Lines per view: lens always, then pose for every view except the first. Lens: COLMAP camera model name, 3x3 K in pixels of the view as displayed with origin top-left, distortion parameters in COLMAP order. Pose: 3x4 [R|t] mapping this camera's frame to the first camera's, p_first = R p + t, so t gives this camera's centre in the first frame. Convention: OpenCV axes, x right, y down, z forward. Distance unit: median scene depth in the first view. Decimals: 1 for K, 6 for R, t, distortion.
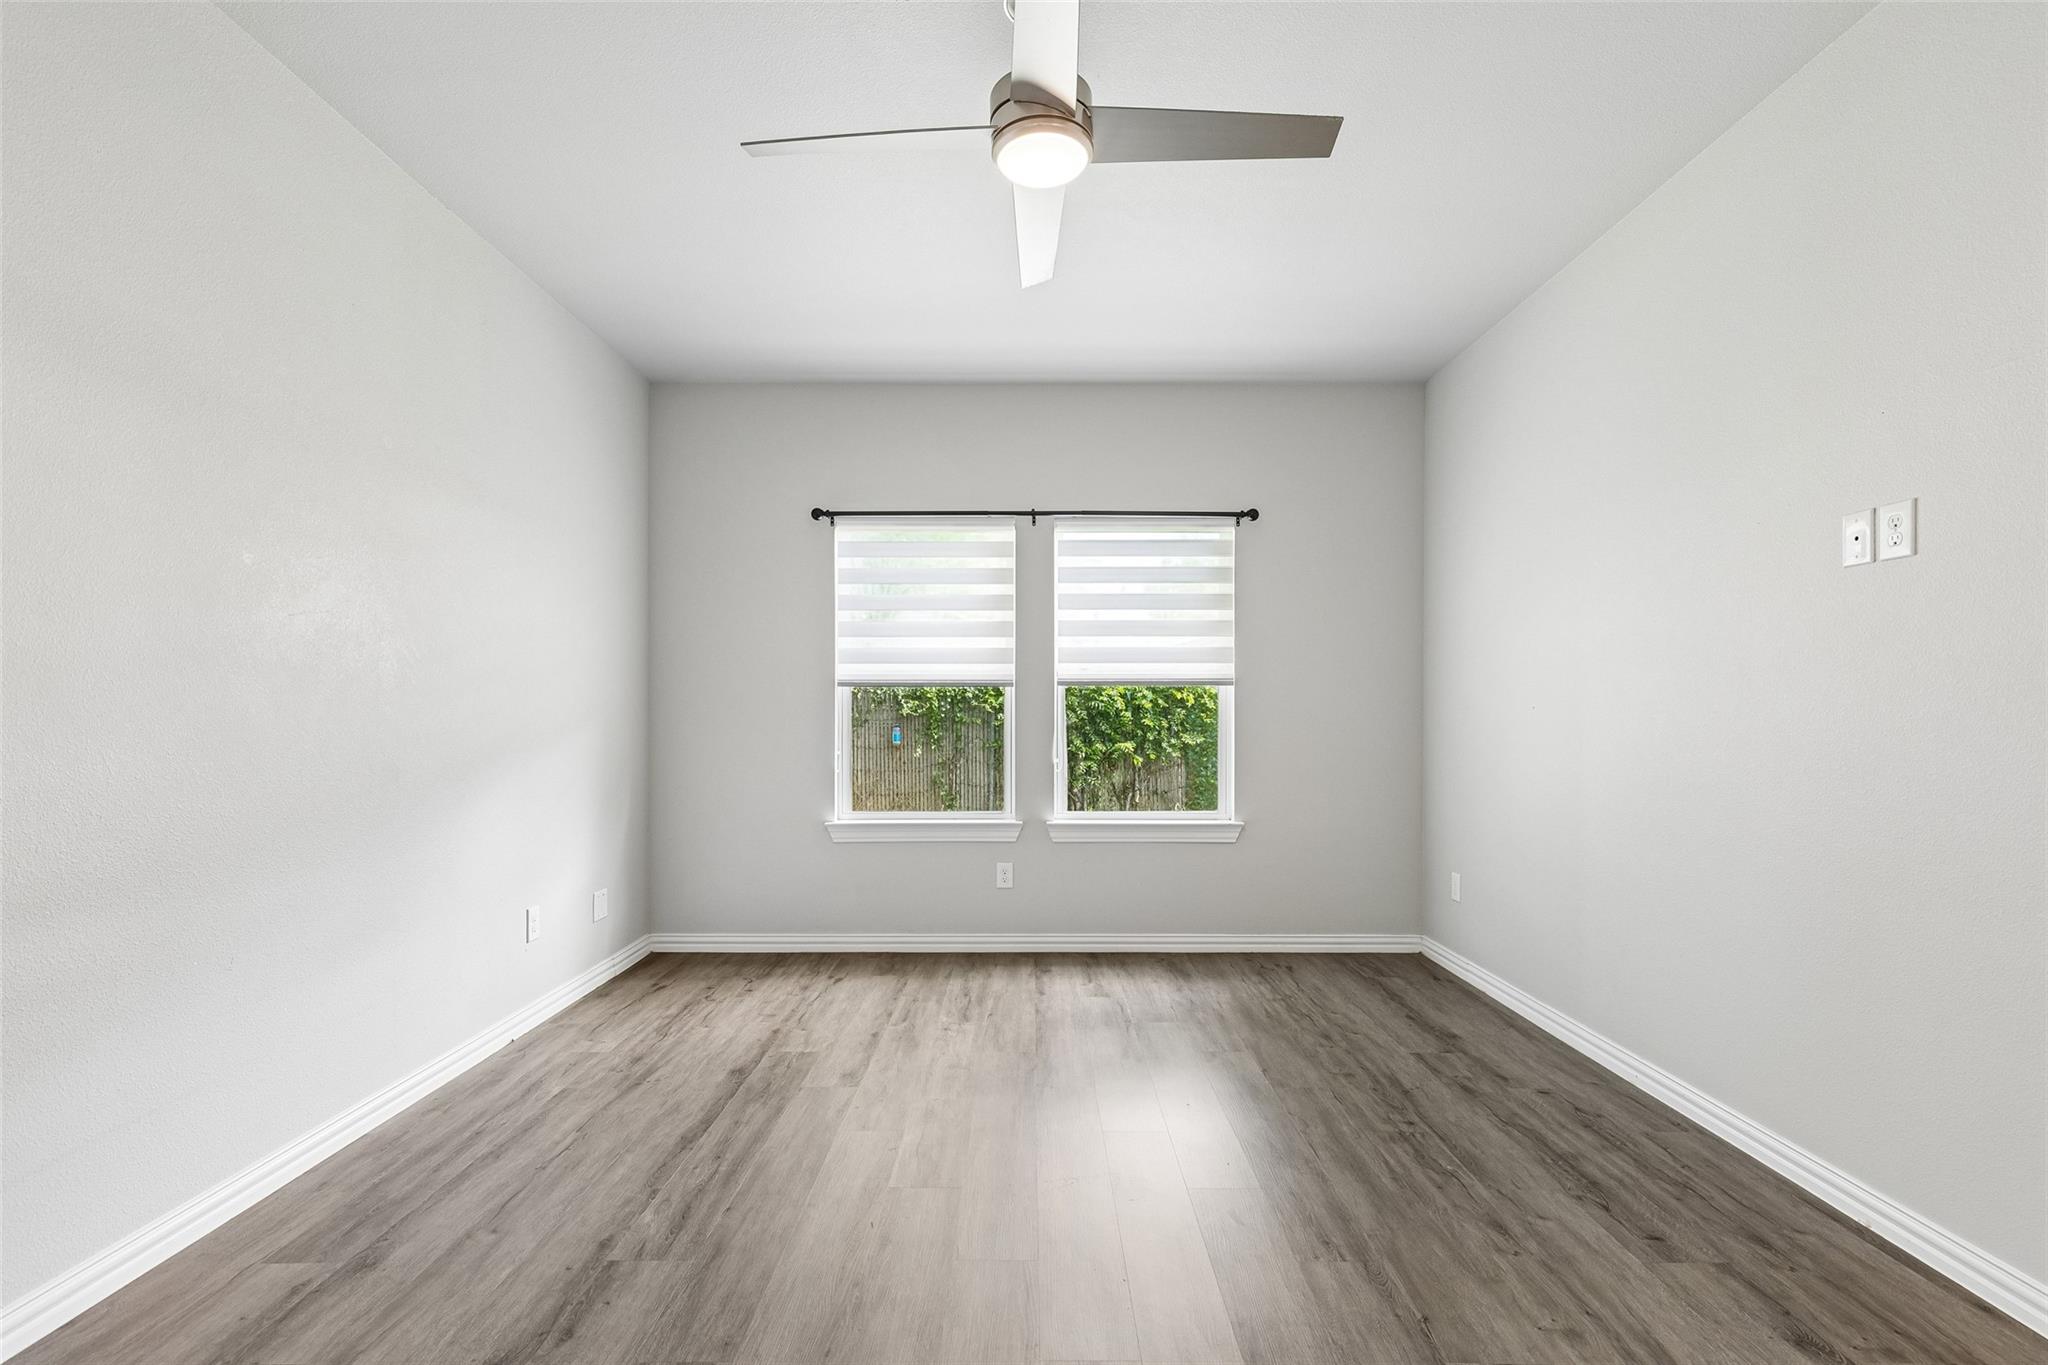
lens RADIAL K [[939.1, 0, 1028.0], [0, 939.1, 710.0], [0, 0, 1]] dist [0.004785, -0.000302]
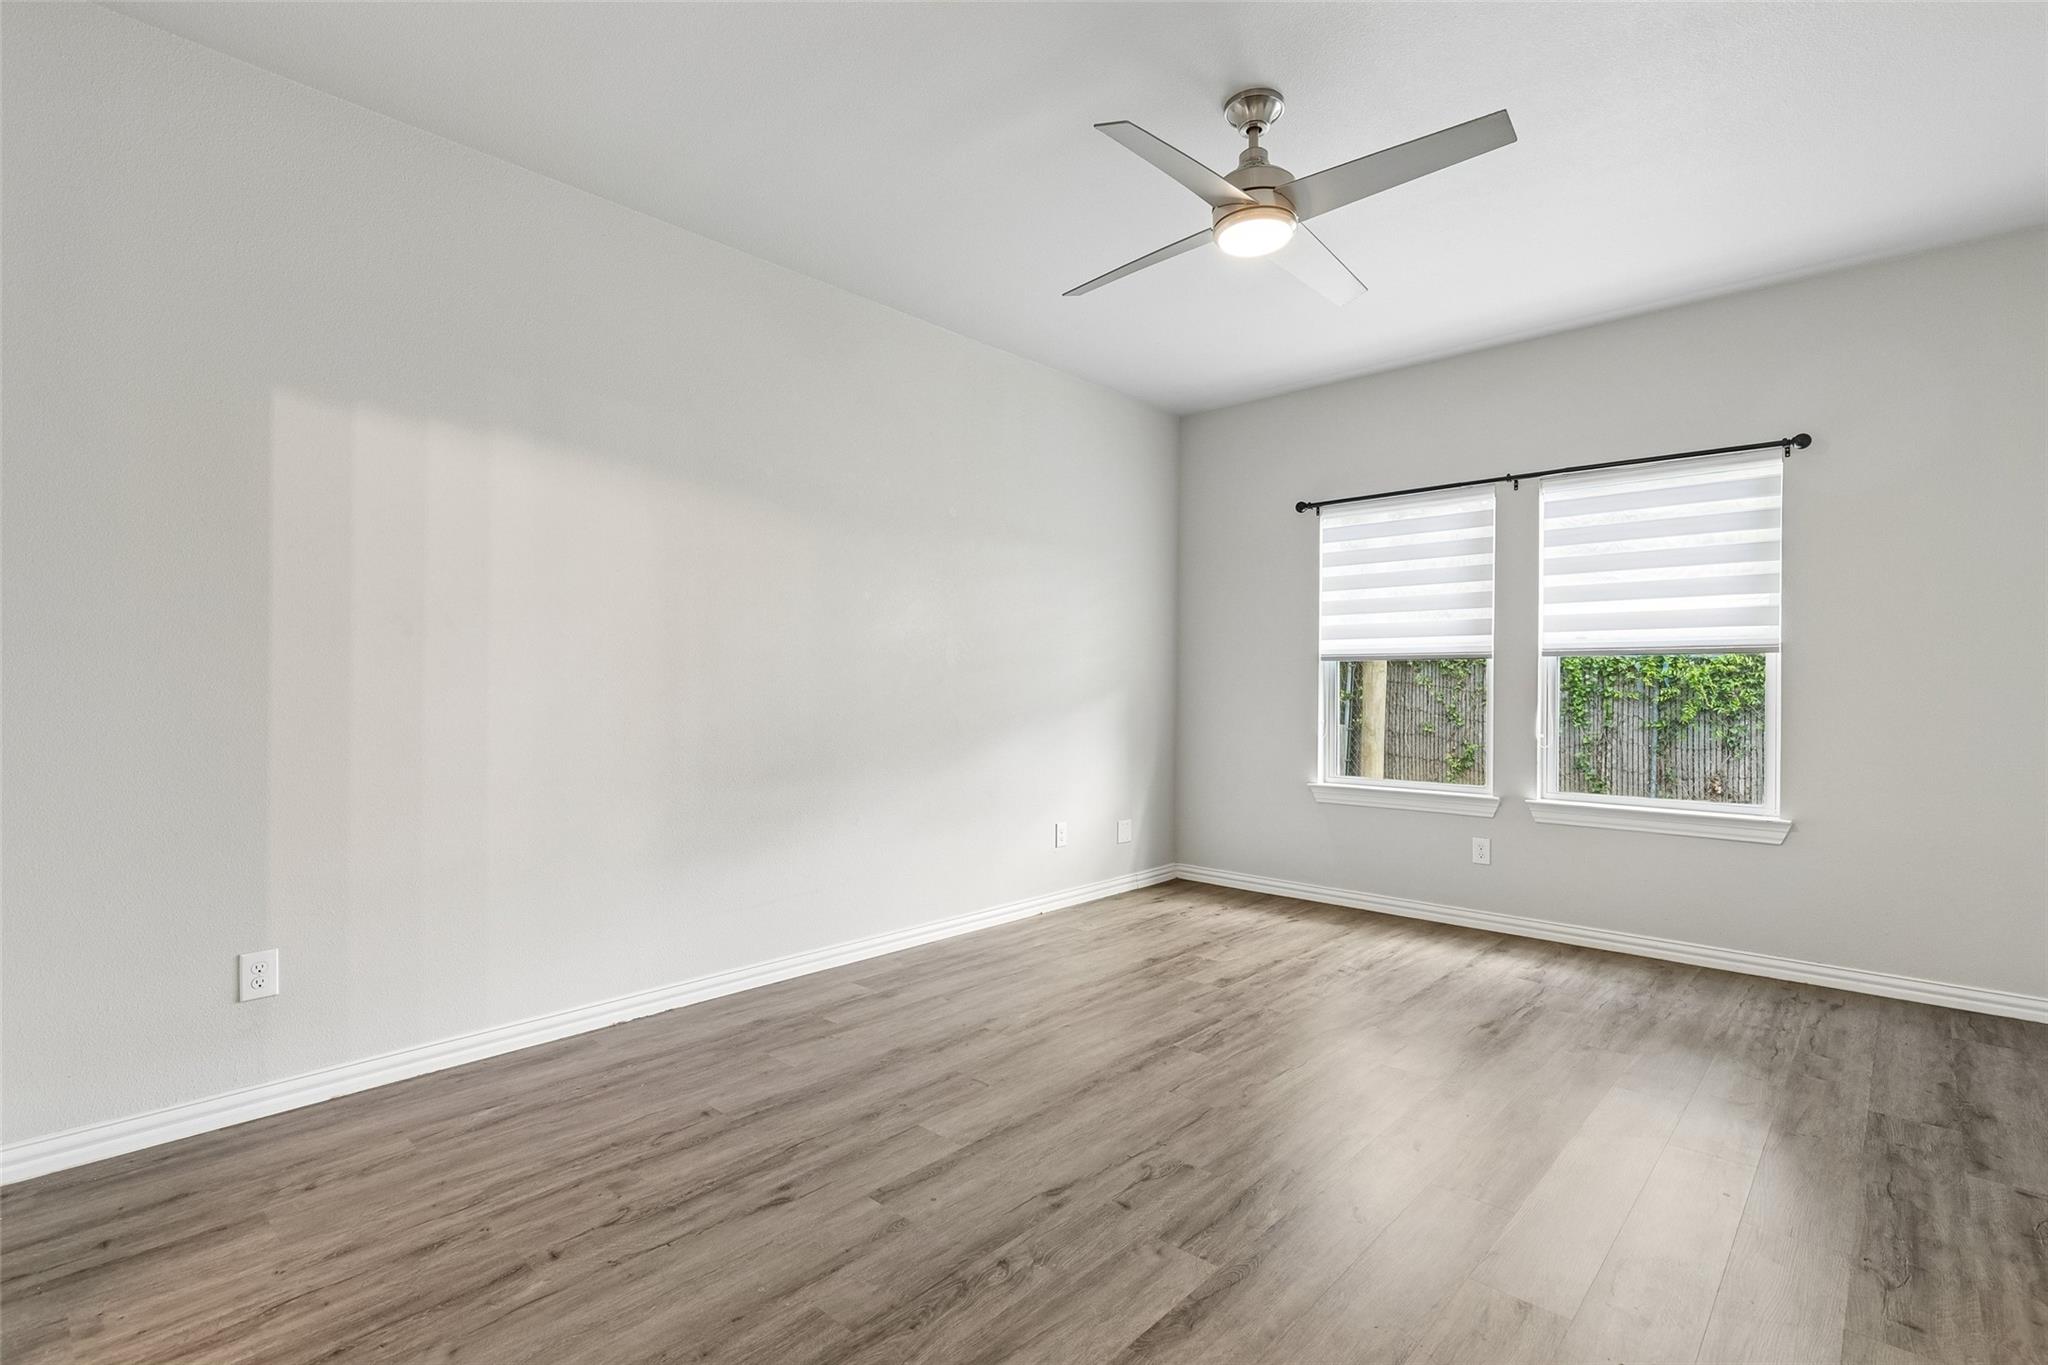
lens RADIAL K [[951.3, 0, 1015.3], [0, 951.3, 678.7], [0, 0, 1]] dist [0.000189, -0.000718]
pose [[0.731646, -0.002060, -0.681682, 0.301496], [-0.002058, 0.999984, -0.005231, 0.002588], [0.681682, 0.005230, 0.731630, -0.061103]]
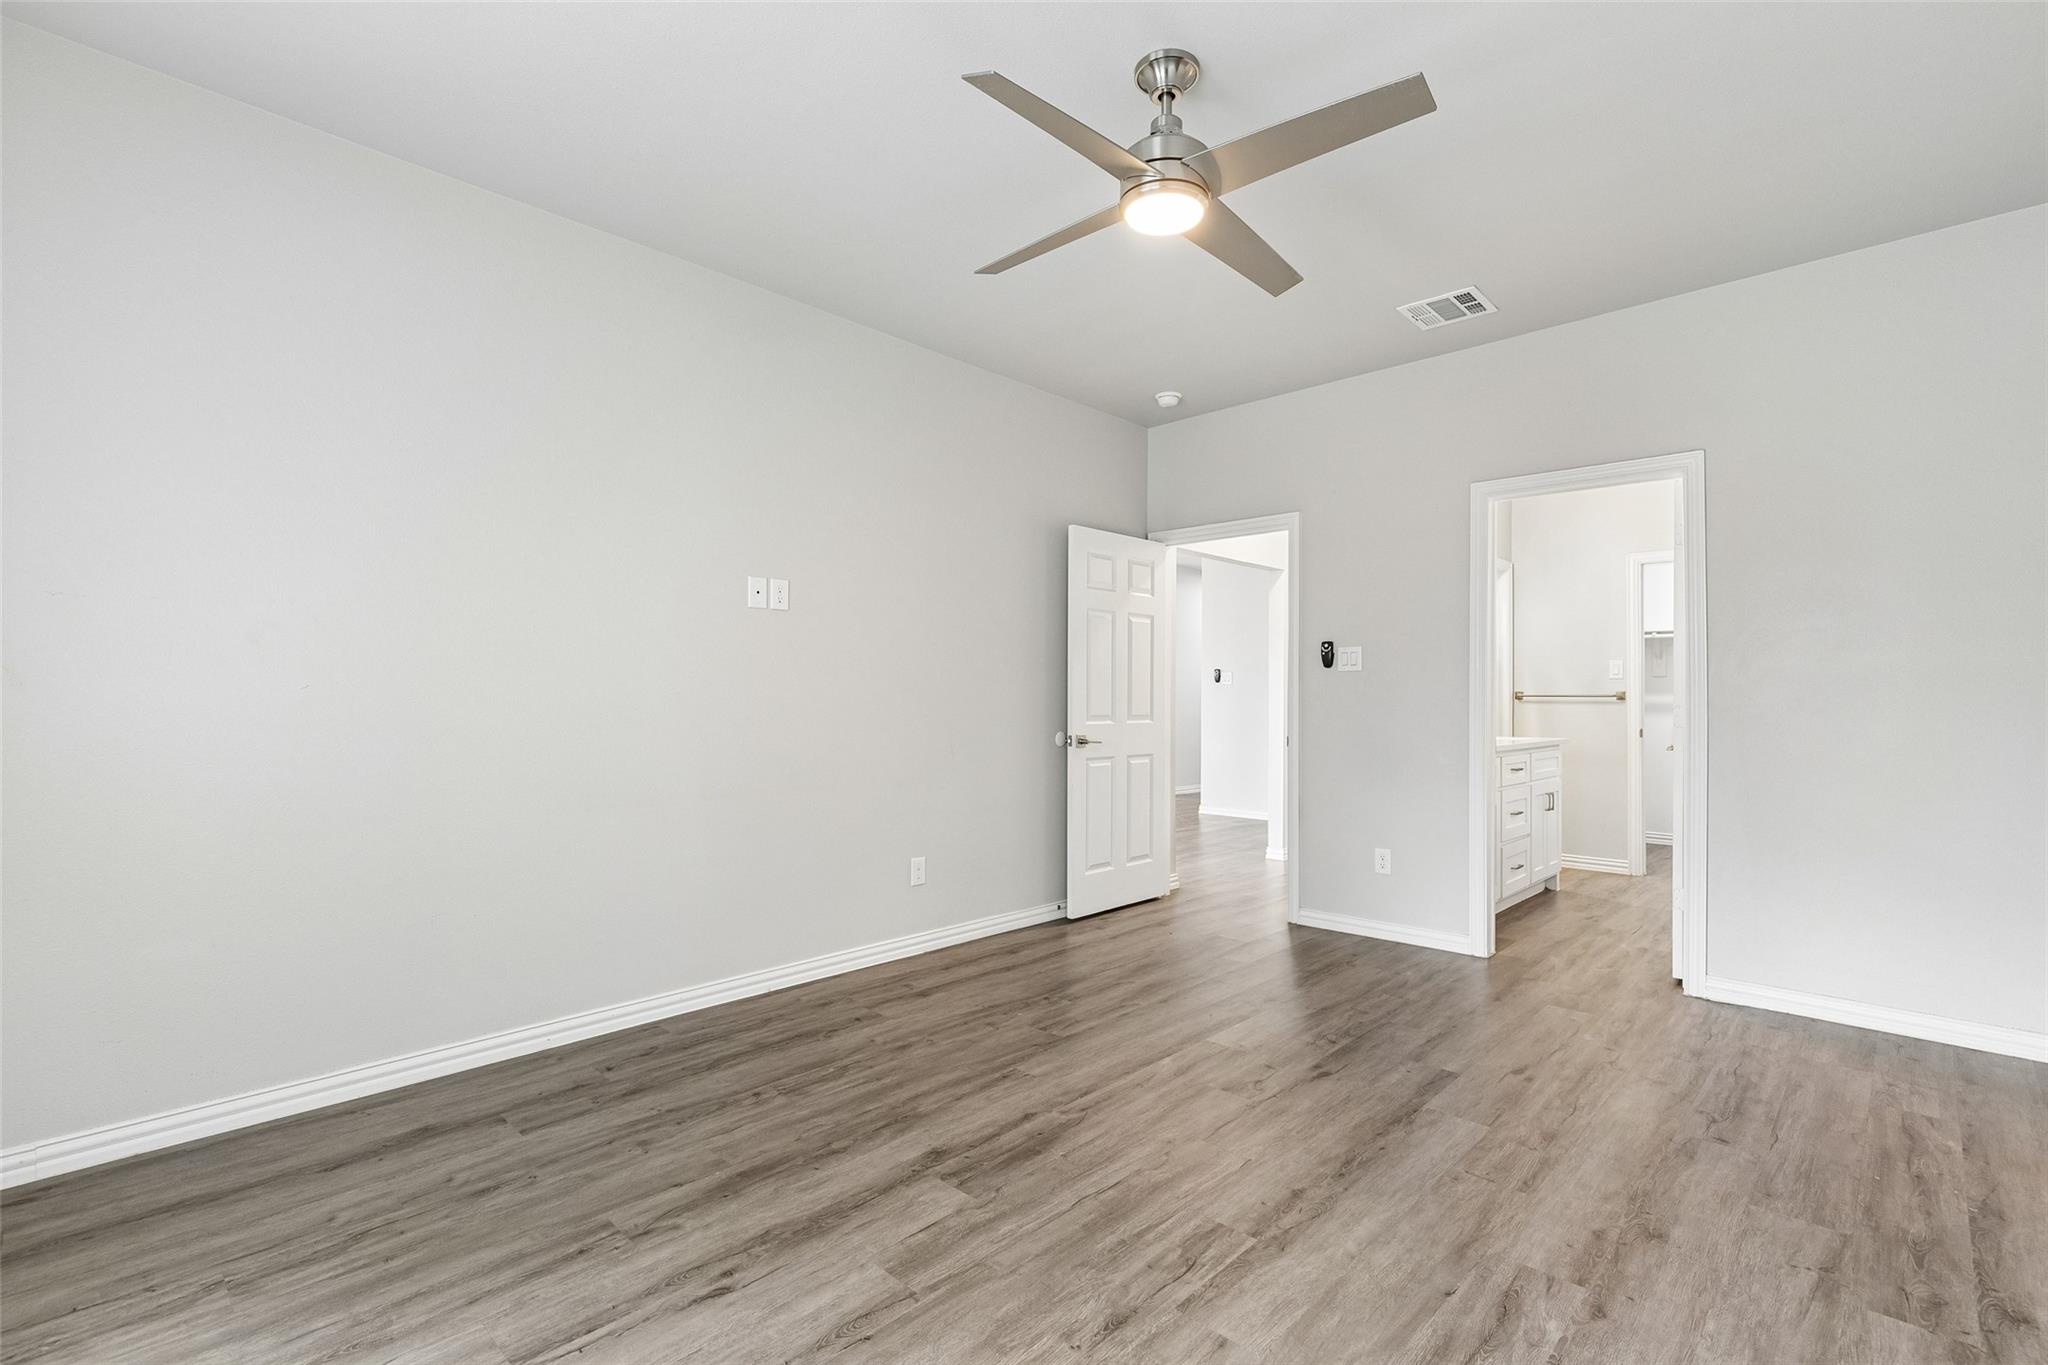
lens RADIAL K [[939.1, 0, 1028.0], [0, 939.1, 710.0], [0, 0, 1]] dist [0.004785, -0.000302]
pose [[-0.727544, -0.012499, 0.685947, -0.297862], [-0.005811, 0.999910, 0.012056, 0.003137], [-0.686036, 0.004785, -0.727552, 0.903170]]
